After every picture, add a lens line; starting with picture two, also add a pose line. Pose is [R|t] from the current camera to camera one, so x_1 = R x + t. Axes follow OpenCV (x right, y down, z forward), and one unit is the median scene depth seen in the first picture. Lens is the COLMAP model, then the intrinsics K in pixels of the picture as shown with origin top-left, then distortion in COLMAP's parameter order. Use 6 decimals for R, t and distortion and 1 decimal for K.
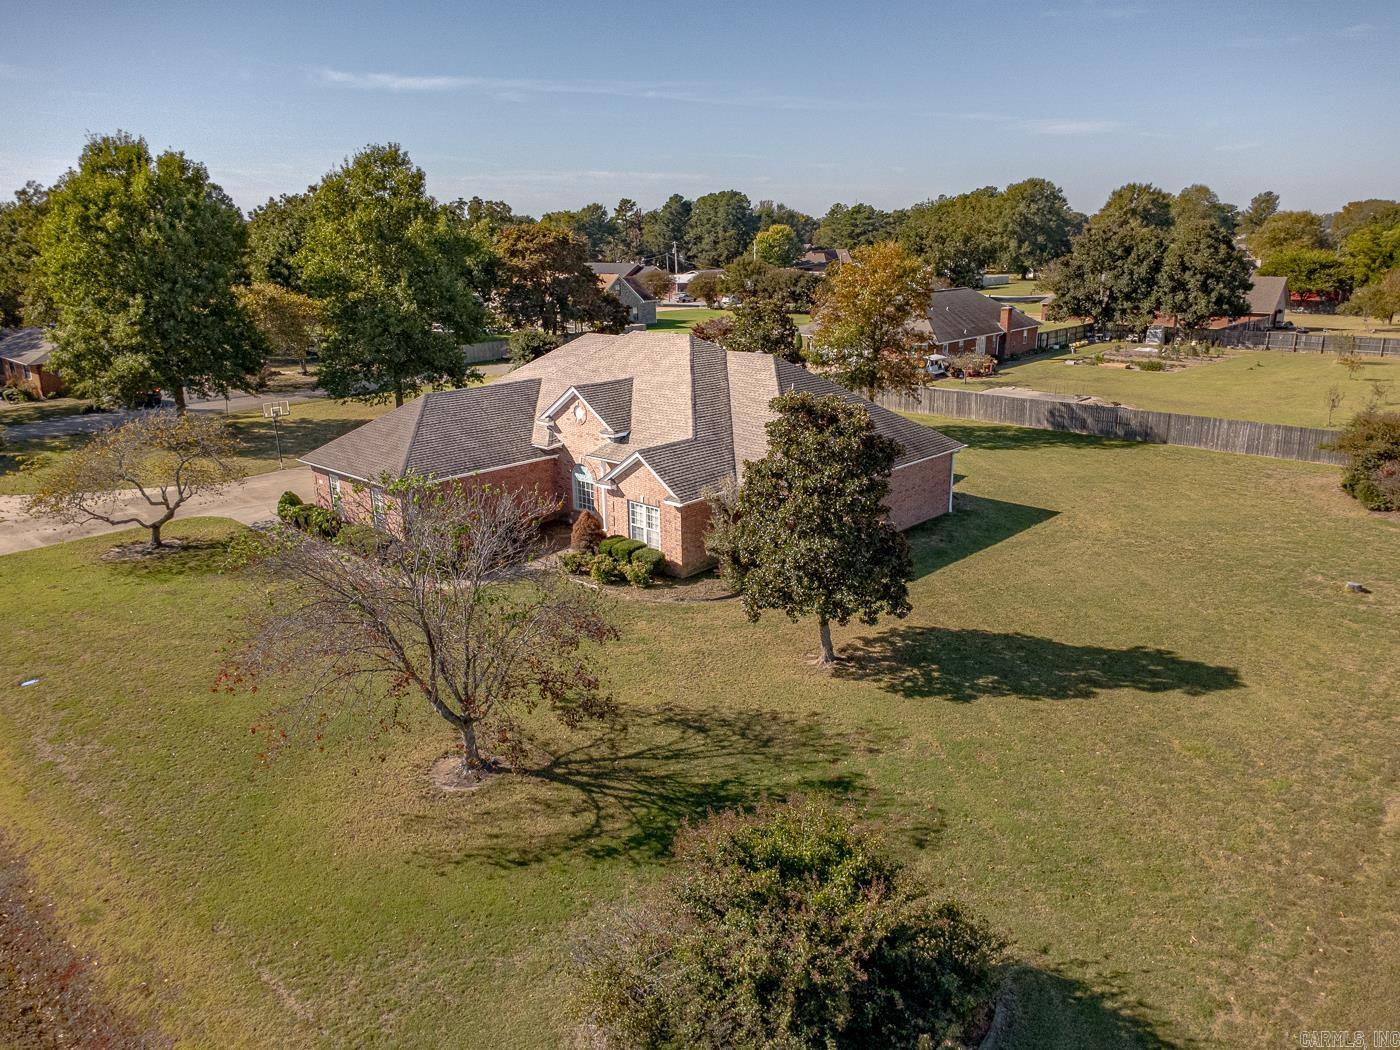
lens RADIAL K [[990.2, 0, 698.3], [0, 990.2, 524.1], [0, 0, 1]] dist [0.002160, 0.006045]
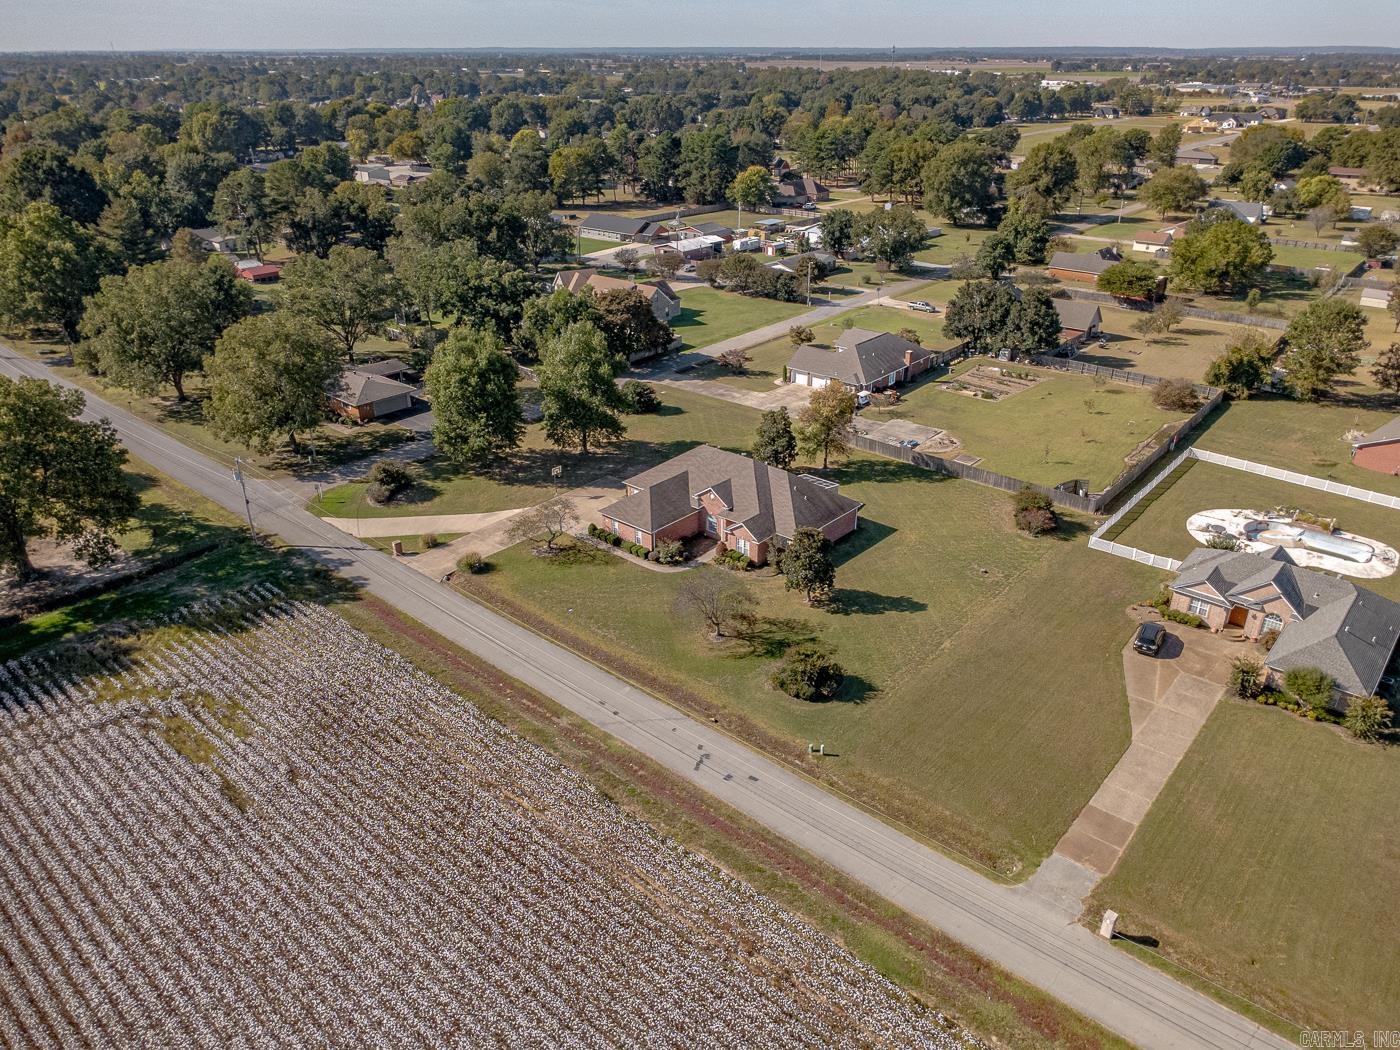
lens RADIAL K [[990.2, 0, 698.1], [0, 990.2, 528.3], [0, 0, 1]] dist [0.002160, 0.006045]
pose [[0.999078, -0.005291, 0.042593, -0.295093], [-0.001830, 0.986221, 0.165423, -0.506143], [-0.042881, -0.165348, 0.985303, -1.715758]]
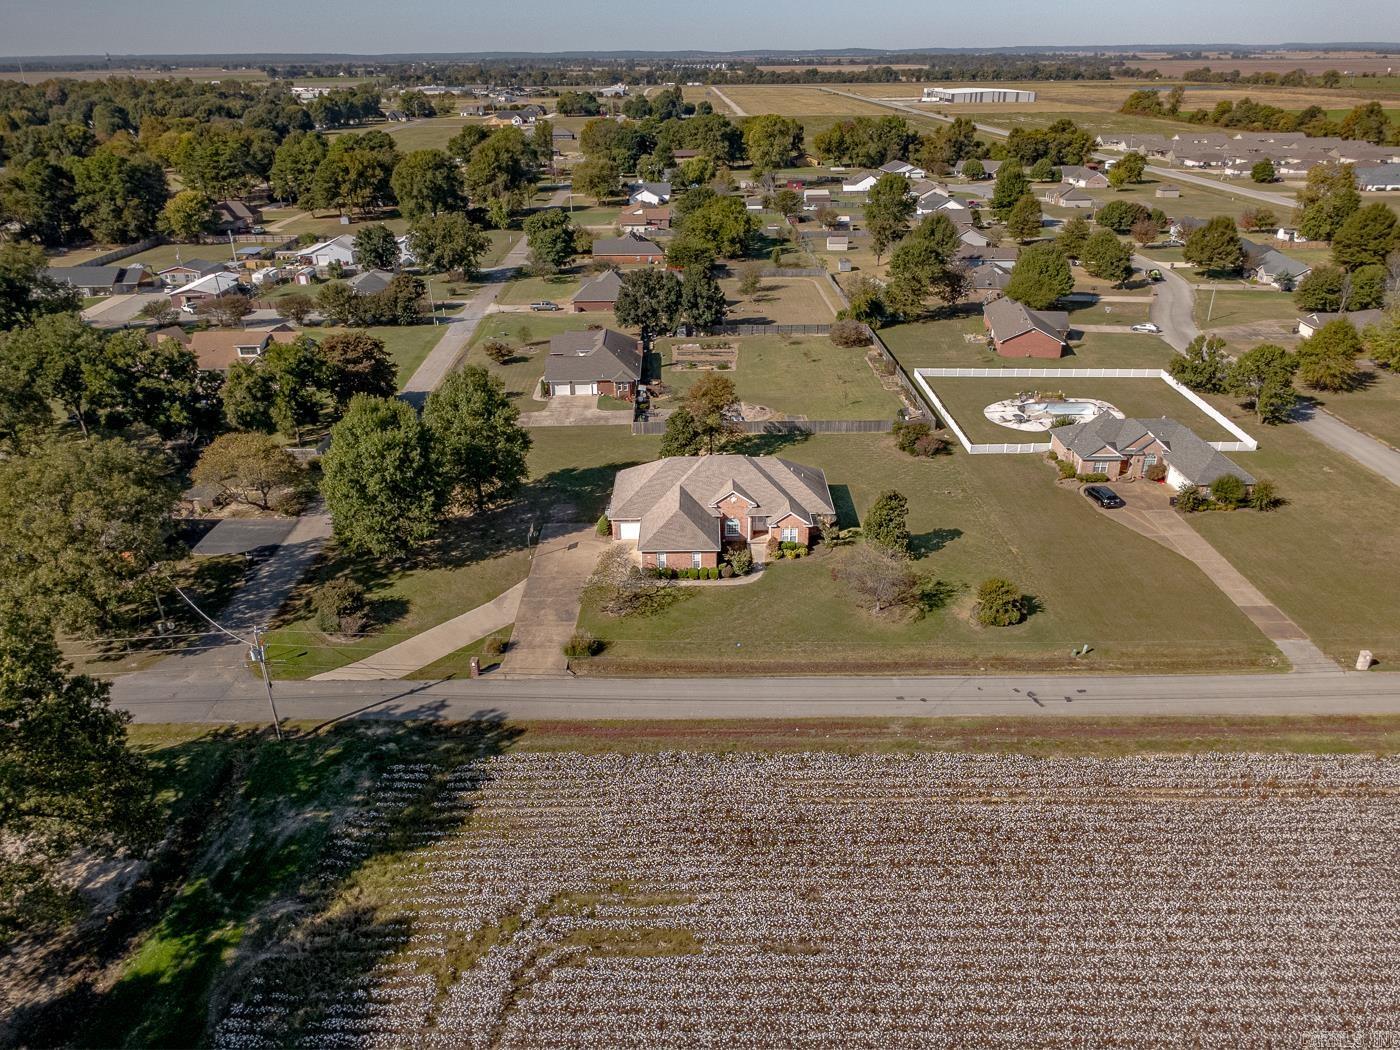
lens RADIAL K [[990.2, 0, 701.9], [0, 990.2, 524.2], [0, 0, 1]] dist [0.002160, 0.006045]
pose [[0.723049, -0.291337, 0.626357, -1.987874], [0.193389, 0.955829, 0.221342, -0.700699], [-0.663175, -0.038911, 0.747452, -0.946810]]
